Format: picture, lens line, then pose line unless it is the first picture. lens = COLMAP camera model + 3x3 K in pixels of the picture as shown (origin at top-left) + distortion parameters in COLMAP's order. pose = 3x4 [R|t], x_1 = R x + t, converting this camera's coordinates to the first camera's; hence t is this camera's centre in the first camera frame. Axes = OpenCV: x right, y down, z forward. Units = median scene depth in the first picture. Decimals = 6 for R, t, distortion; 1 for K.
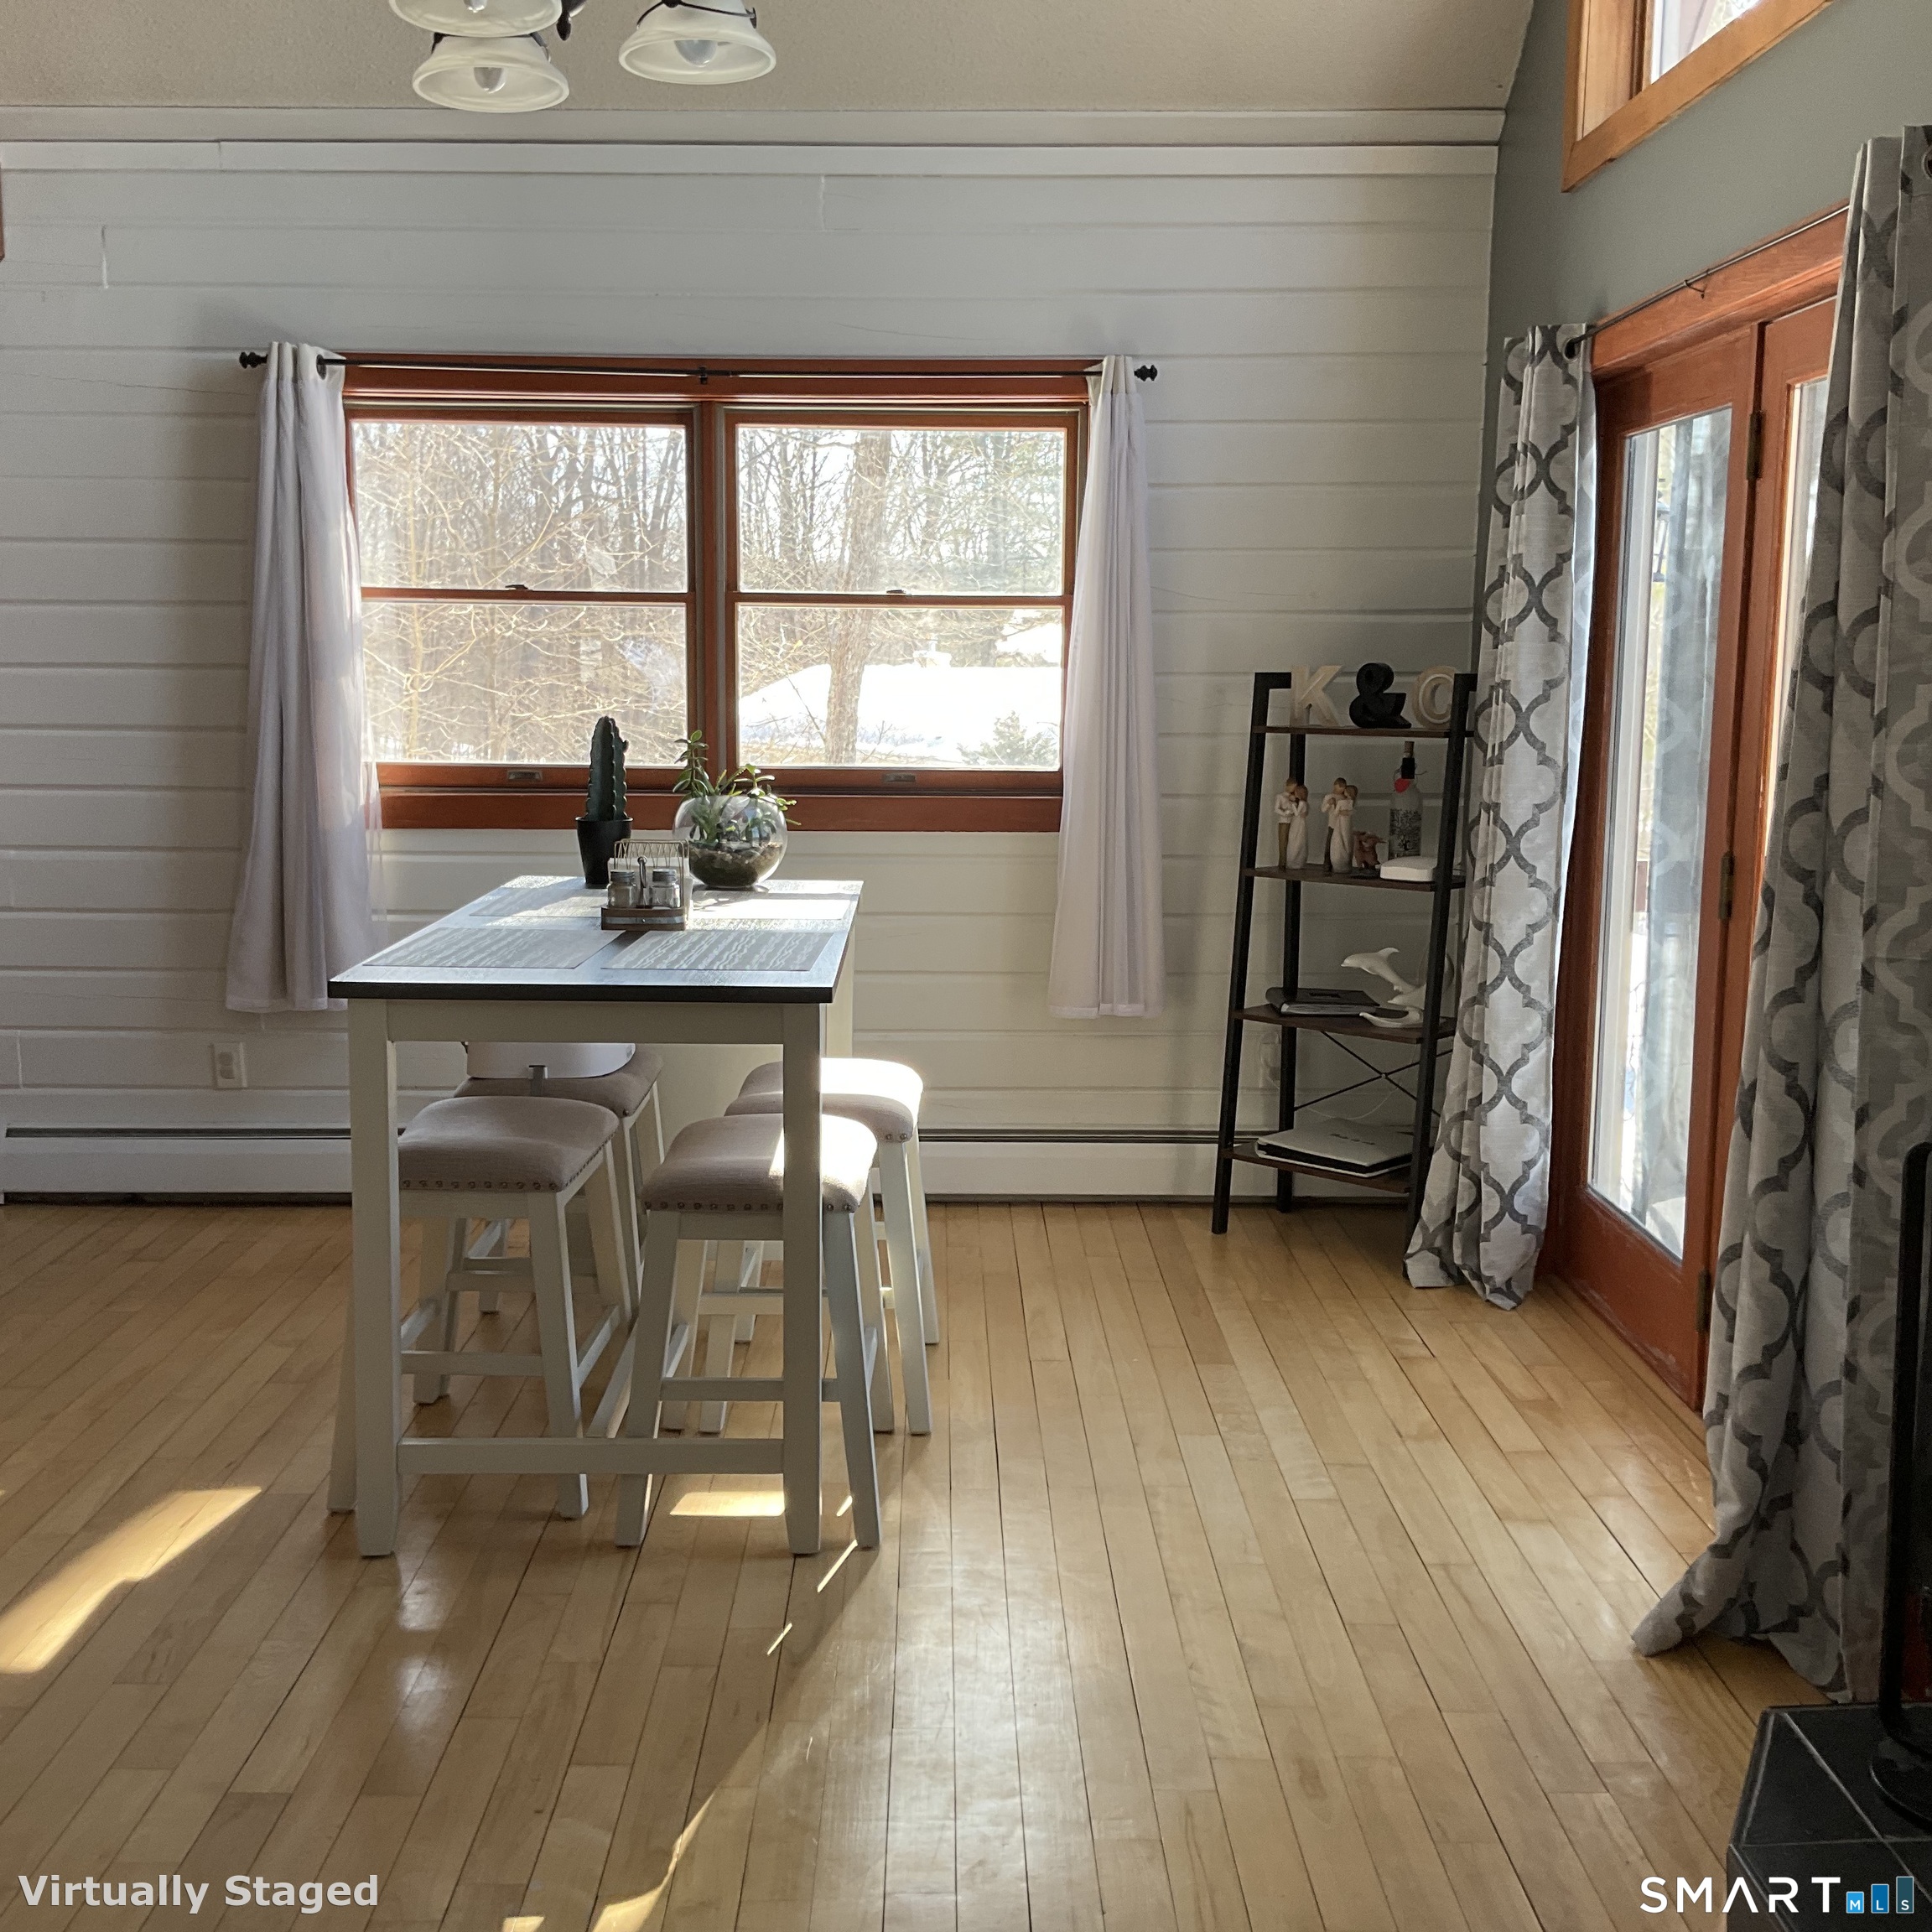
lens RADIAL K [[2143.8, 0, 956.7], [0, 2143.8, 960.2], [0, 0, 1]] dist [0.056219, 0.000000]
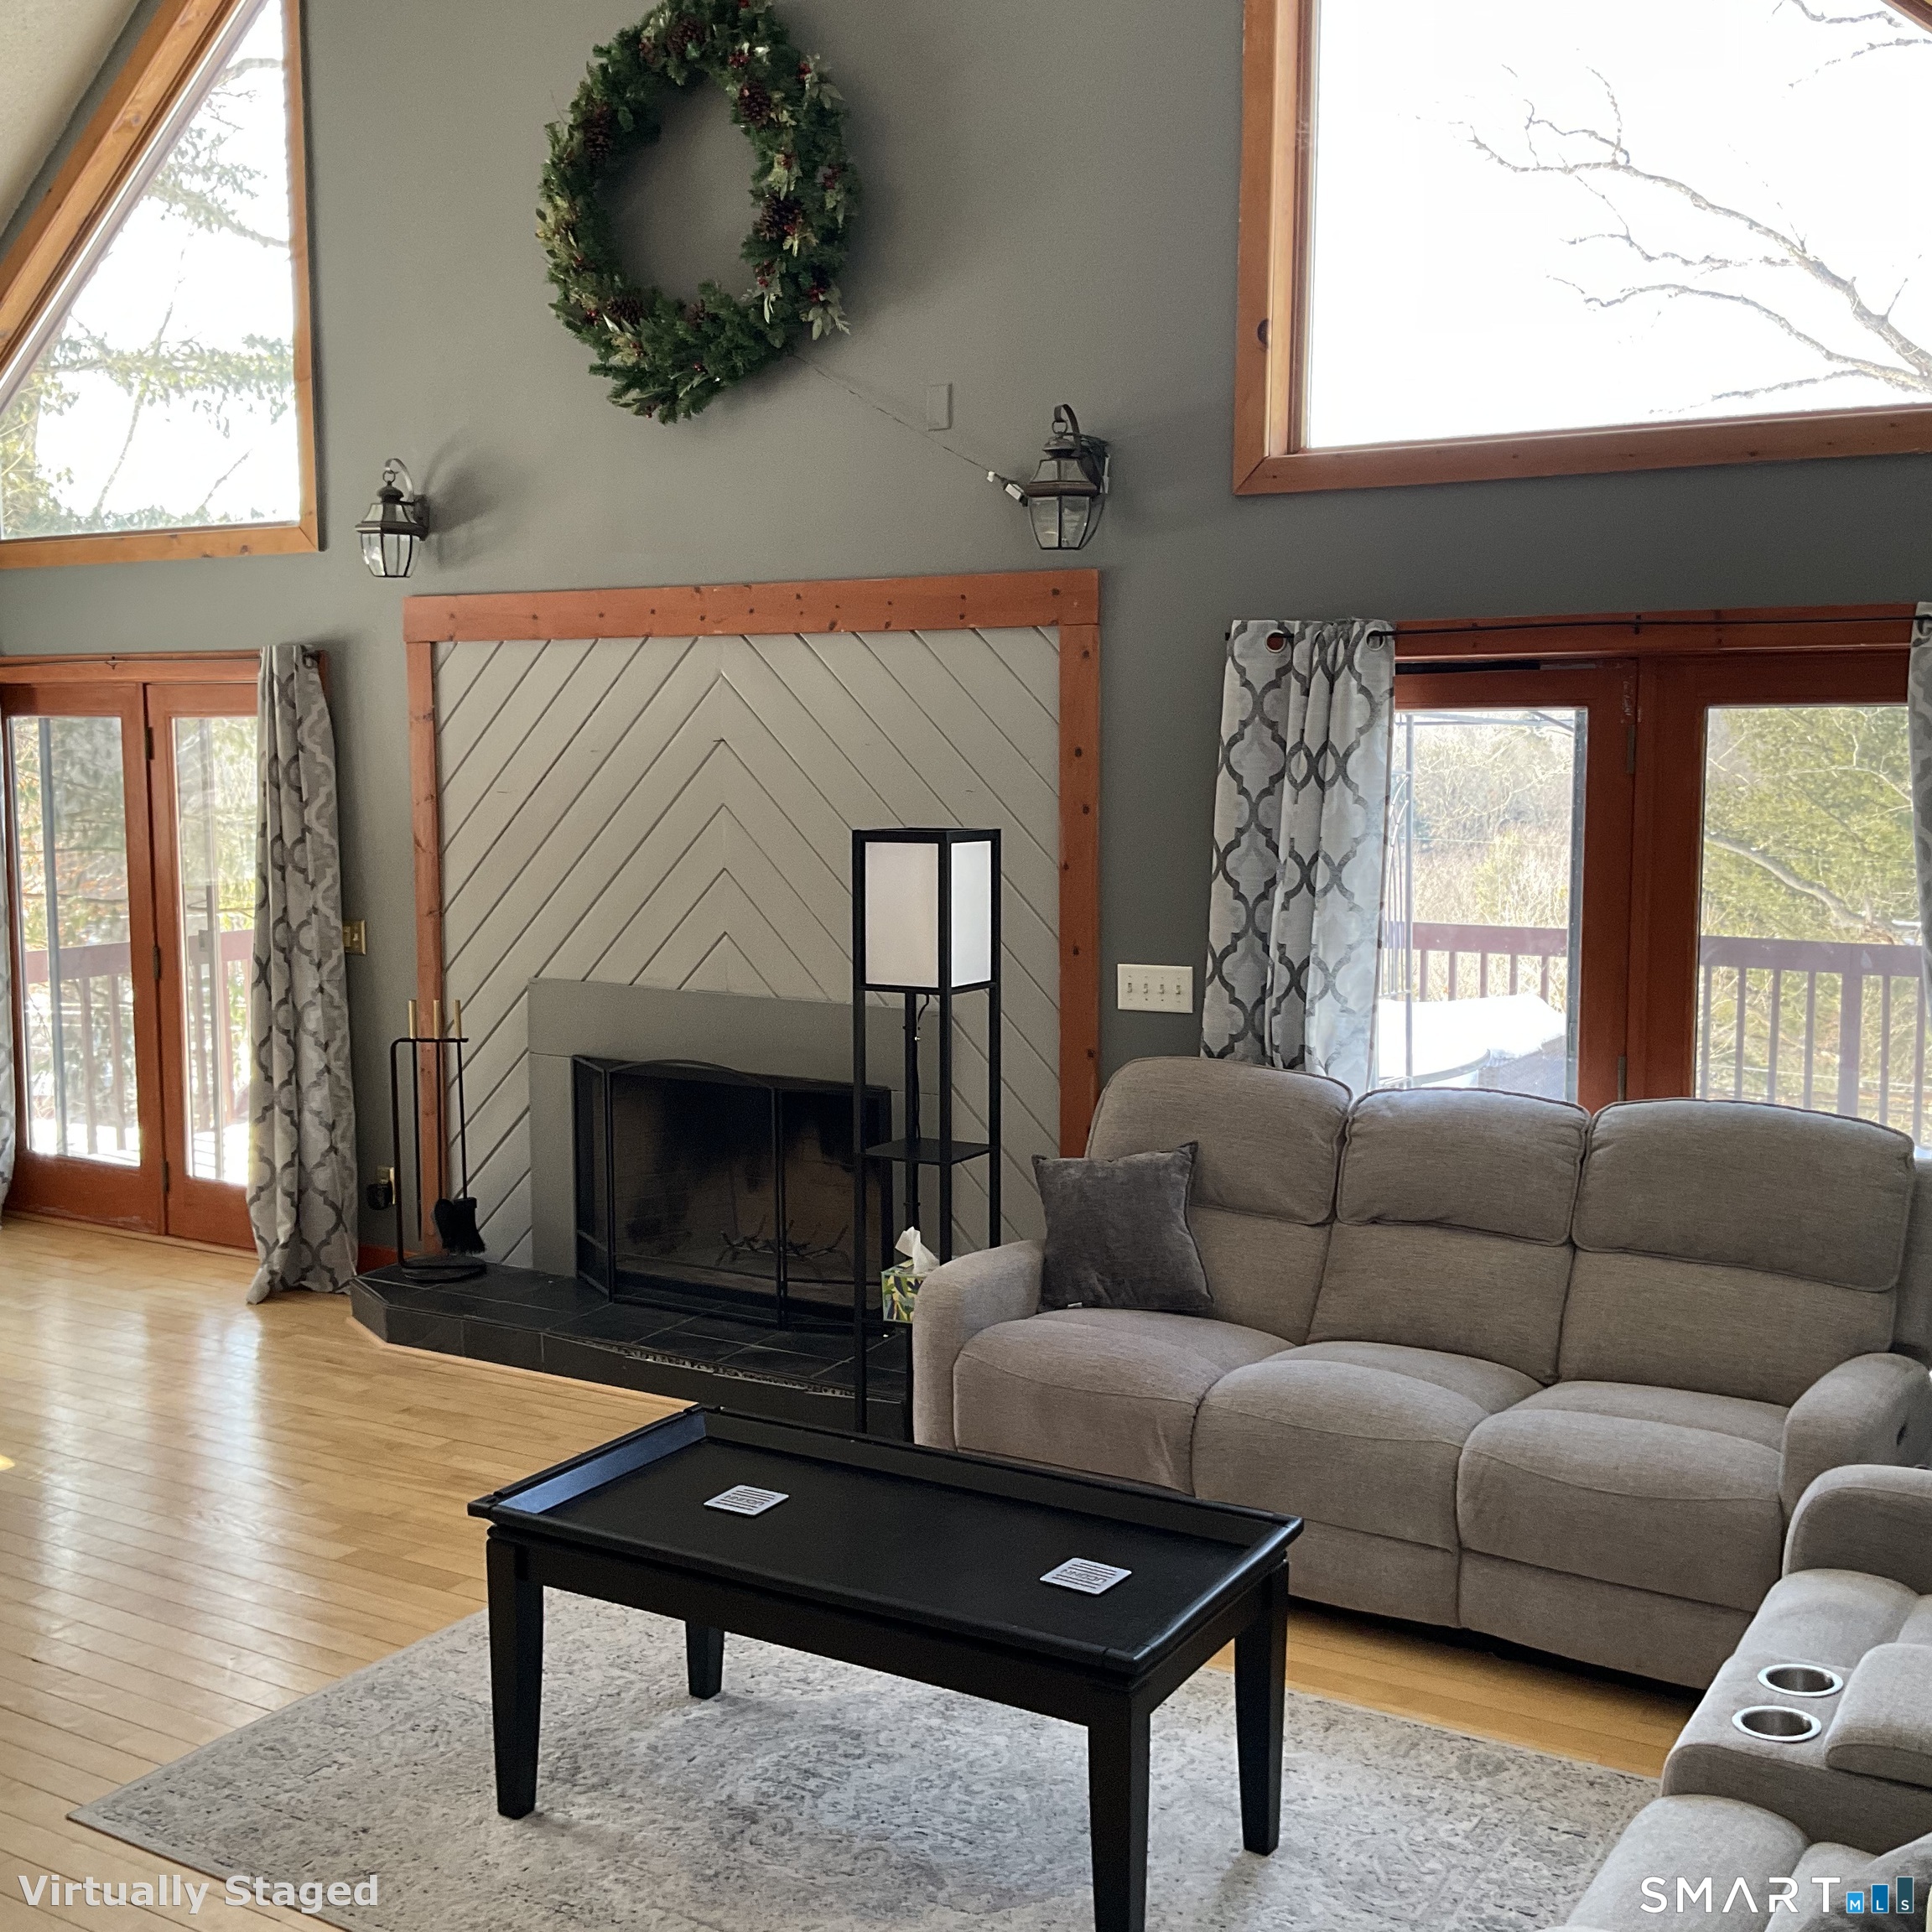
lens RADIAL K [[2143.8, 0, 975.1], [0, 2143.8, 968.0], [0, 0, 1]] dist [0.056219, 0.000000]
pose [[0.518577, -0.097398, 0.849466, -1.232045], [0.123728, 0.991582, 0.038160, -0.016171], [-0.846032, 0.085314, 0.526262, -0.881894]]
